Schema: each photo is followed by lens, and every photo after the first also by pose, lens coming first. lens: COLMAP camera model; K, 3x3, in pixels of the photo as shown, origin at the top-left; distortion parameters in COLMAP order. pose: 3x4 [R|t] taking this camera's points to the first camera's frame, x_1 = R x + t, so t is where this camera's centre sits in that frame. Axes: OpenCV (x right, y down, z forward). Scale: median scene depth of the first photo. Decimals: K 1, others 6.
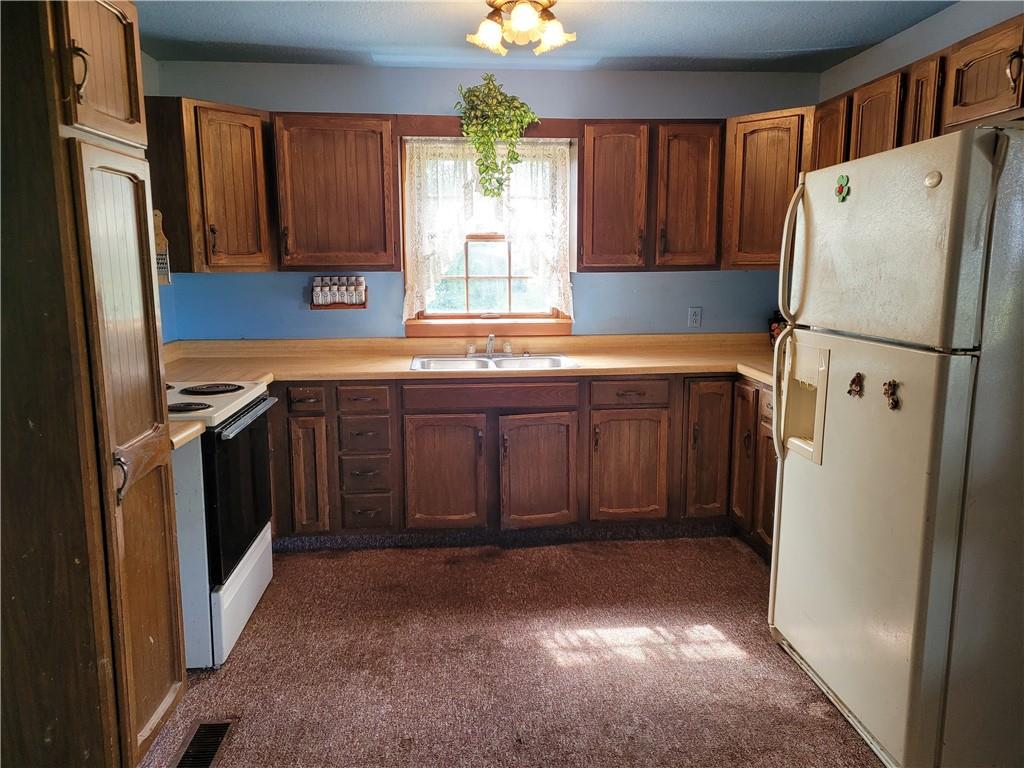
lens RADIAL K [[762.8, 0, 507.1], [0, 762.8, 380.9], [0, 0, 1]] dist [0.041736, -0.014650]
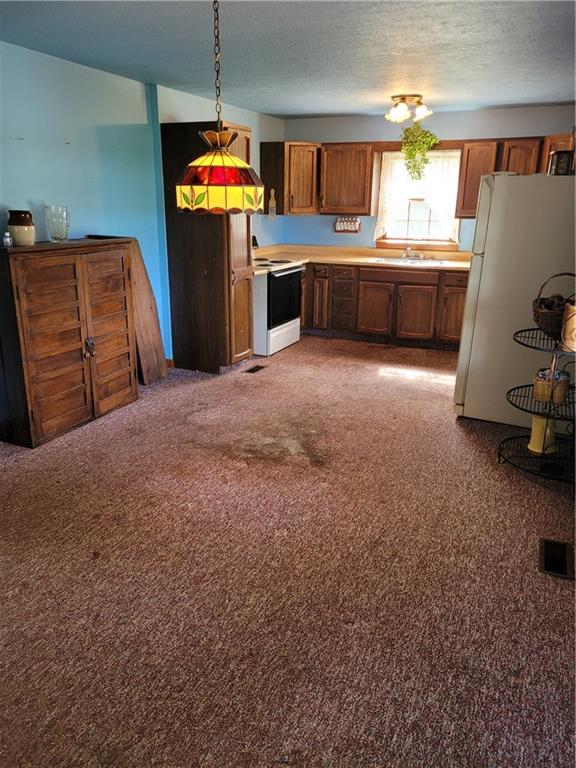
lens RADIAL K [[572.1, 0, 290.6], [0, 572.1, 381.3], [0, 0, 1]] dist [0.041736, -0.014650]
pose [[0.873854, 0.161000, -0.458758, 0.513300], [-0.088915, 0.980587, 0.174767, 0.055804], [0.477989, -0.111930, 0.871205, -0.622664]]
